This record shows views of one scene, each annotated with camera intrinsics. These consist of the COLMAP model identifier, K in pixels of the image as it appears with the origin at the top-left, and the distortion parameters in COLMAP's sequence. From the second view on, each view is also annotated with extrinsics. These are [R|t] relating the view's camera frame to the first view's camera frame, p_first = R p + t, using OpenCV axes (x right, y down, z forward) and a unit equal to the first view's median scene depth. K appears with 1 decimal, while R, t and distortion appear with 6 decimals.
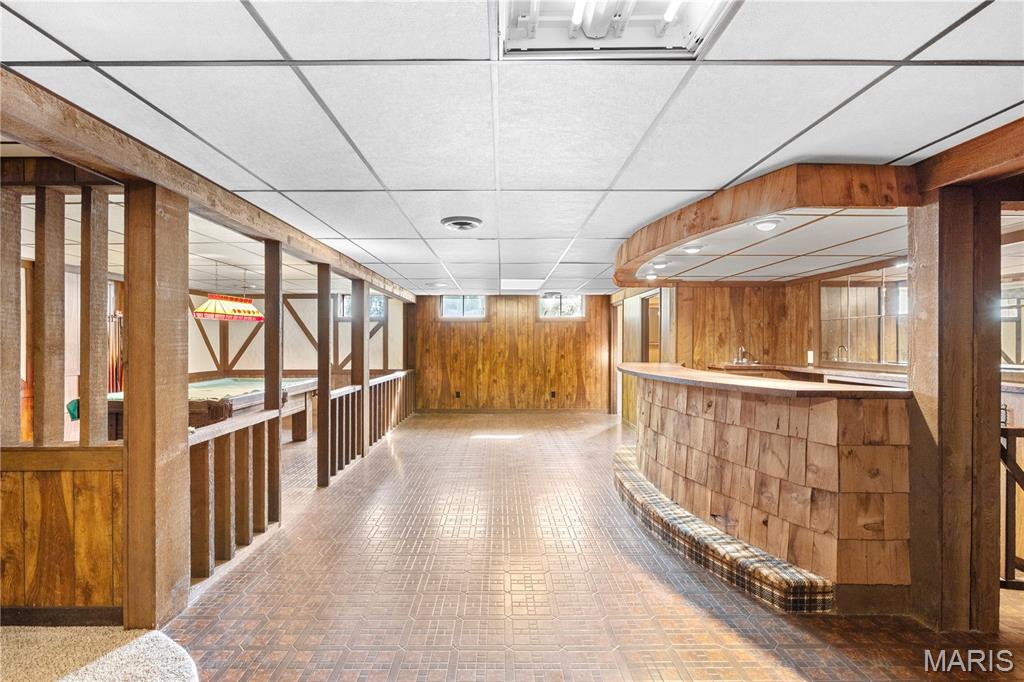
lens RADIAL K [[489.8, 0, 509.4], [0, 489.8, 344.8], [0, 0, 1]] dist [-0.002984, 0.000141]
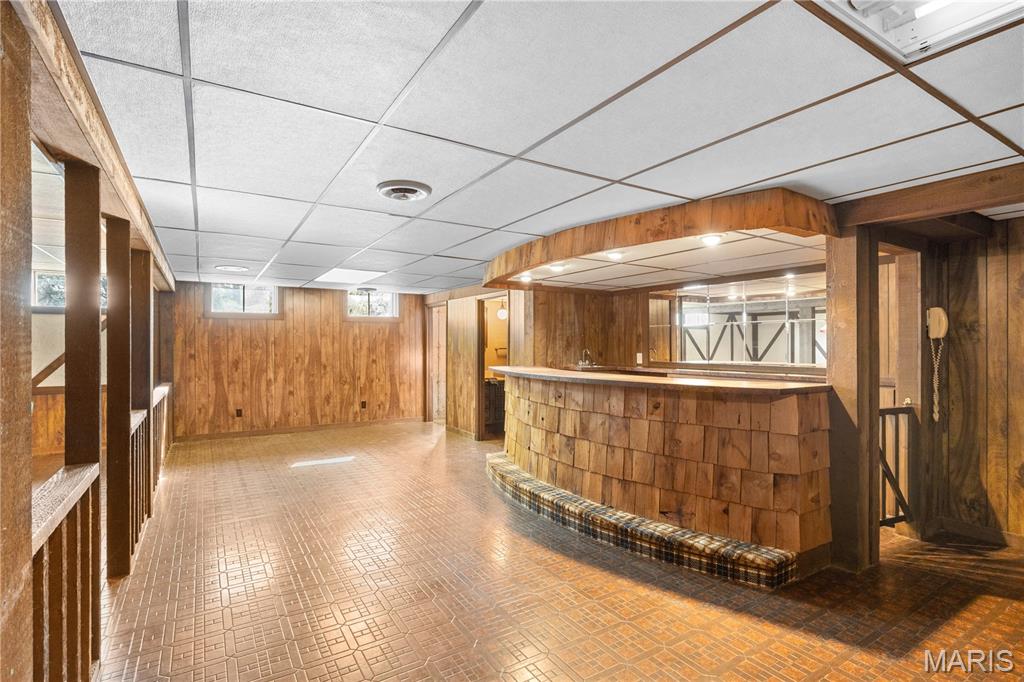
lens RADIAL K [[497.9, 0, 514.5], [0, 497.9, 346.4], [0, 0, 1]] dist [0.001540, 0.000048]
pose [[0.846727, -0.000686, 0.532027, -0.365939], [0.001794, 0.999997, -0.001564, -0.002813], [-0.532024, 0.002279, 0.846726, 0.240614]]
